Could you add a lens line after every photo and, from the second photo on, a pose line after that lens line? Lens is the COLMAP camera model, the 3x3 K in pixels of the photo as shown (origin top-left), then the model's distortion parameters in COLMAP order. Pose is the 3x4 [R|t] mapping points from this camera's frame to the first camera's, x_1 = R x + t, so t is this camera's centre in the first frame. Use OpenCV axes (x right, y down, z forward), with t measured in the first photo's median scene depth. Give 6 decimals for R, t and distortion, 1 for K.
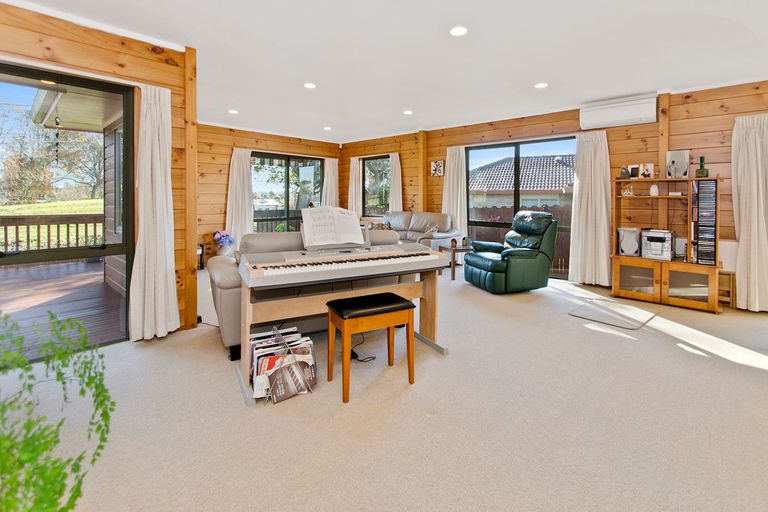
lens RADIAL K [[357.9, 0, 386.0], [0, 357.9, 198.3], [0, 0, 1]] dist [-0.002389, -0.000369]
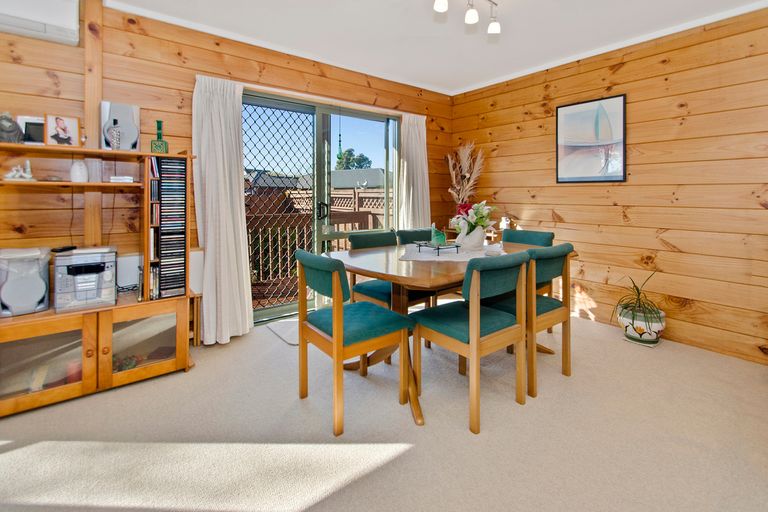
lens RADIAL K [[357.9, 0, 386.0], [0, 357.9, 198.3], [0, 0, 1]] dist [-0.002389, -0.000369]
pose [[0.154514, -0.013728, 0.987895, 0.324624], [0.000677, 0.999905, 0.013789, 0.008666], [-0.987990, -0.001462, 0.154509, 0.504608]]
